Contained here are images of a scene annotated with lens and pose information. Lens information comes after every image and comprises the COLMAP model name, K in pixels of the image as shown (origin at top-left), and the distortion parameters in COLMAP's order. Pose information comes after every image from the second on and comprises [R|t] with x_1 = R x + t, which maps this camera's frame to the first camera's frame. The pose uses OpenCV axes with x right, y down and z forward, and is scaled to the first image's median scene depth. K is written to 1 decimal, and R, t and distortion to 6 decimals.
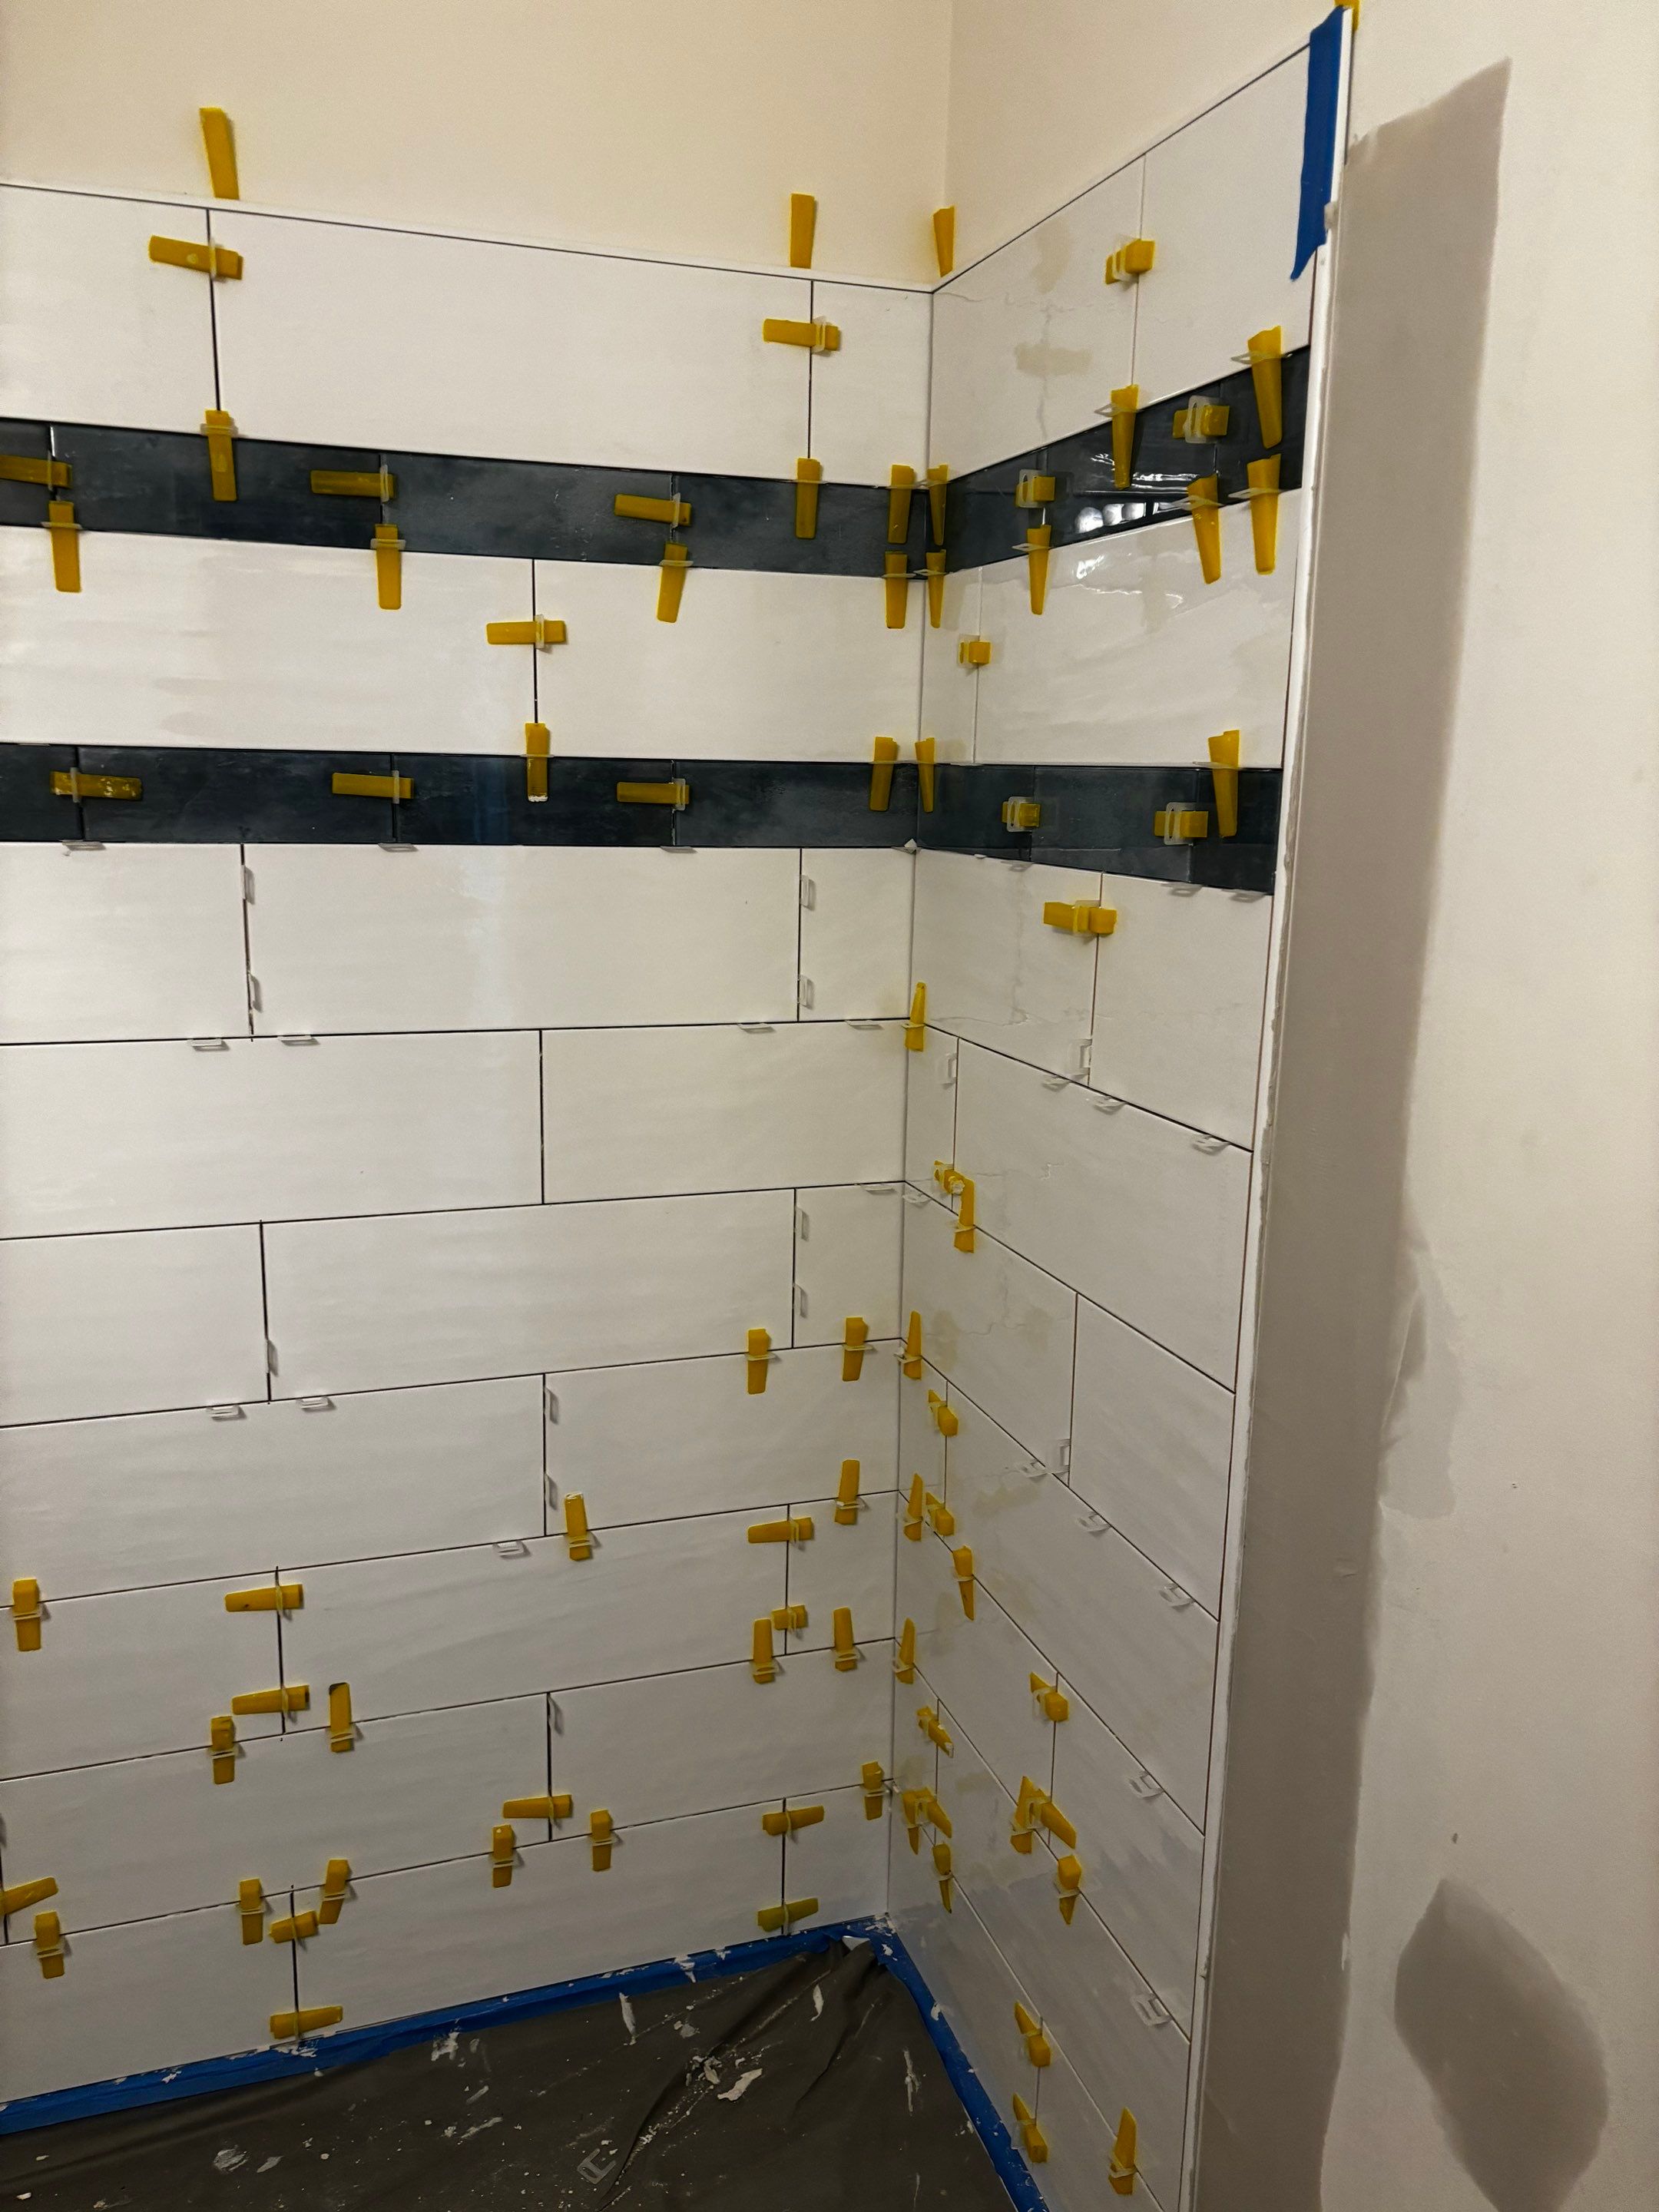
lens RADIAL K [[1669.1, 0, 812.6], [0, 1669.1, 1132.7], [0, 0, 1]] dist [0.054509, -0.058269]
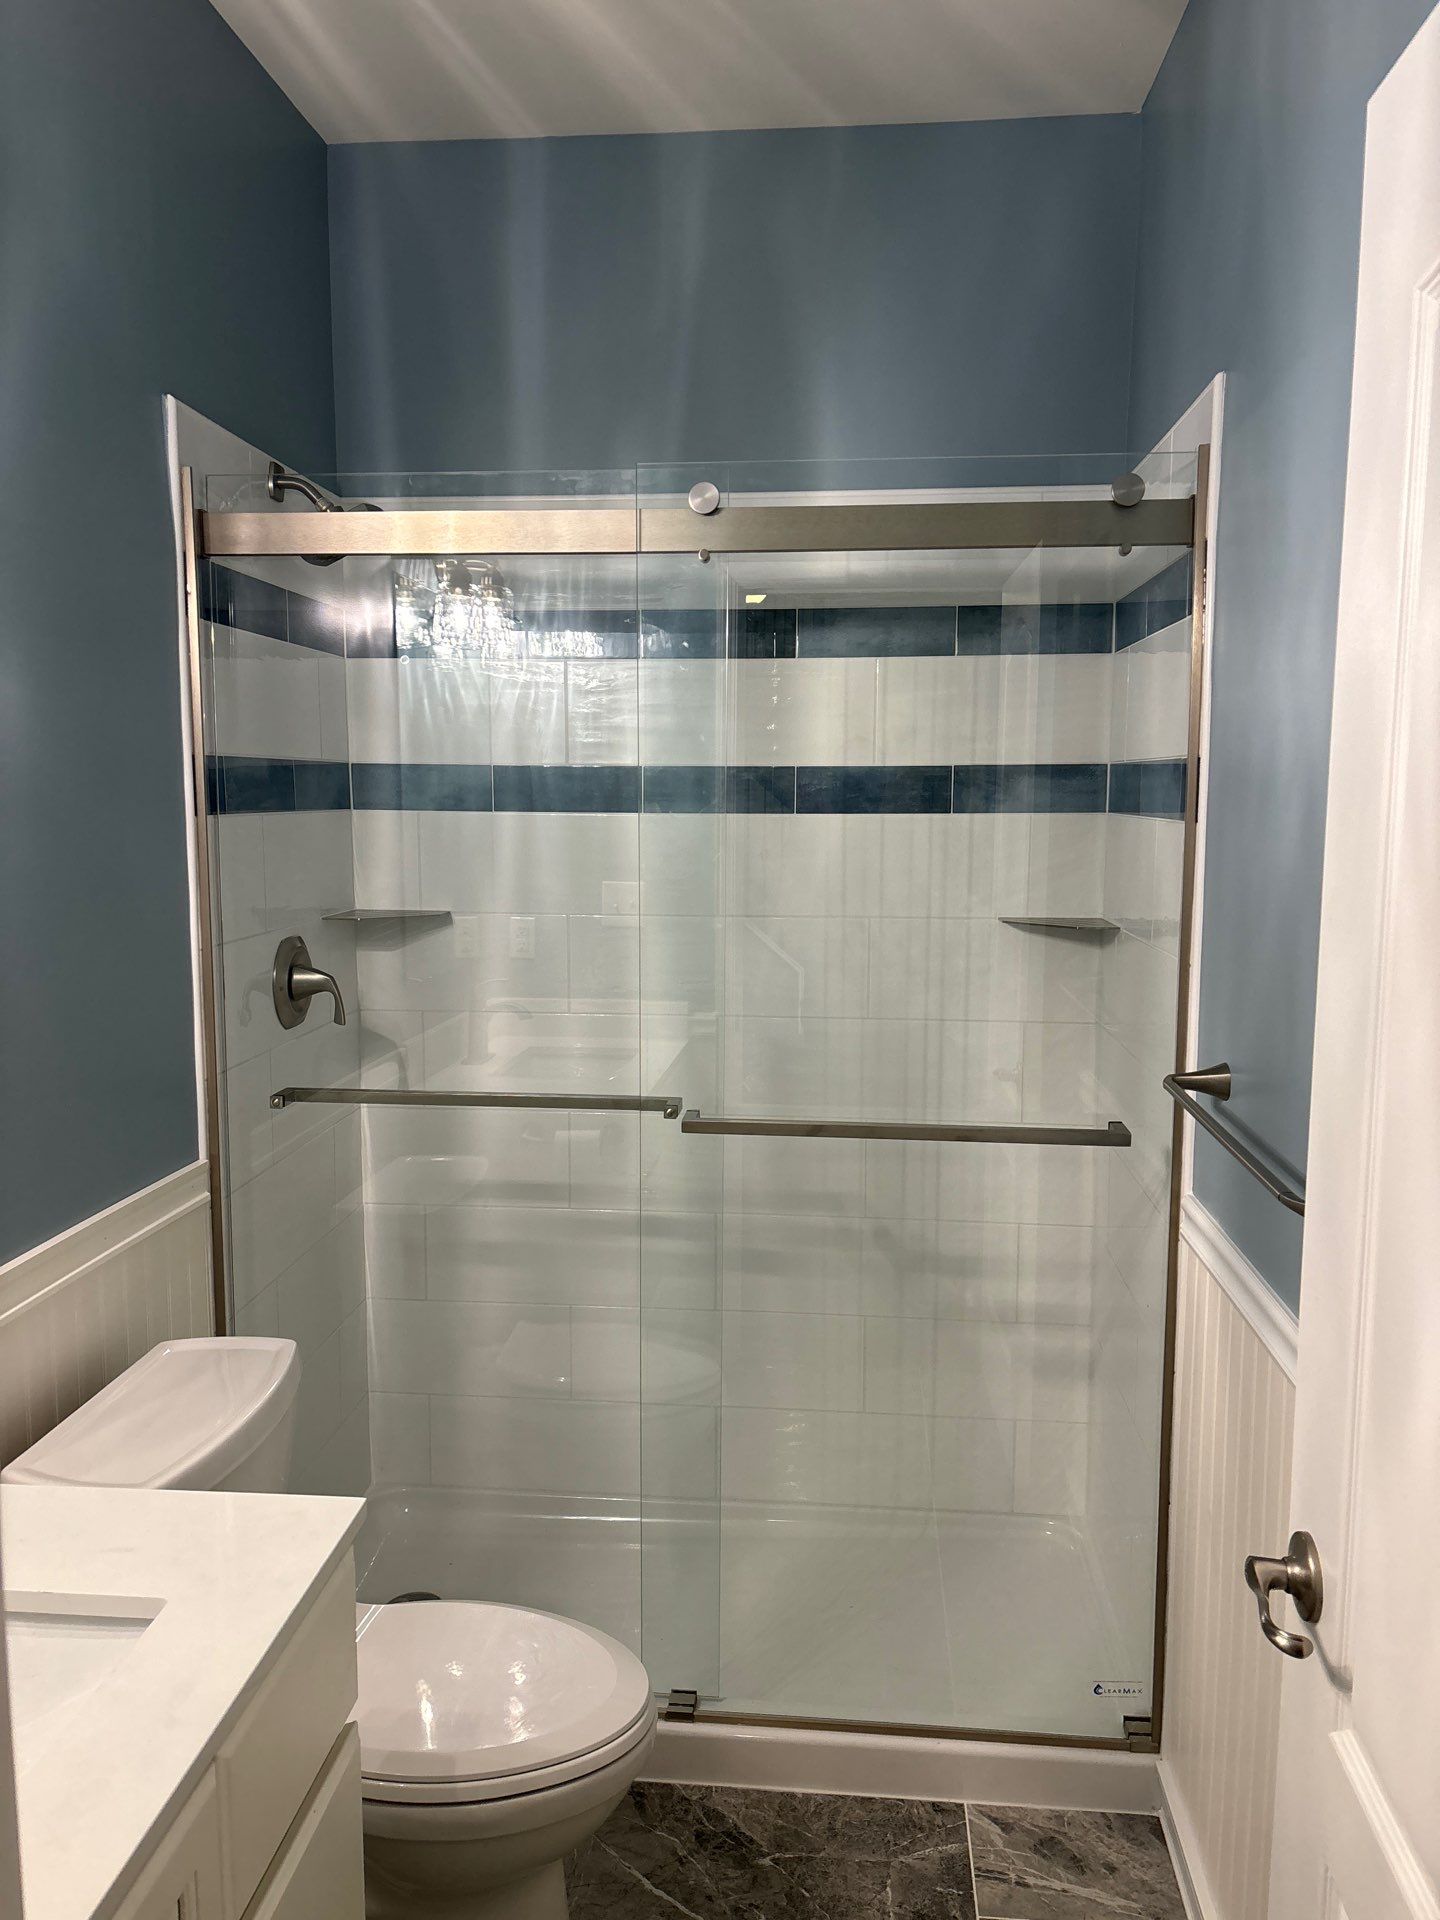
lens RADIAL K [[1448.8, 0, 710.1], [0, 1448.8, 973.7], [0, 0, 1]] dist [0.054509, -0.058269]
pose [[0.908314, 0.037248, -0.416628, 0.438234], [-0.075793, 0.994196, -0.076356, 0.172212], [0.411366, 0.100933, 0.905865, -0.604522]]
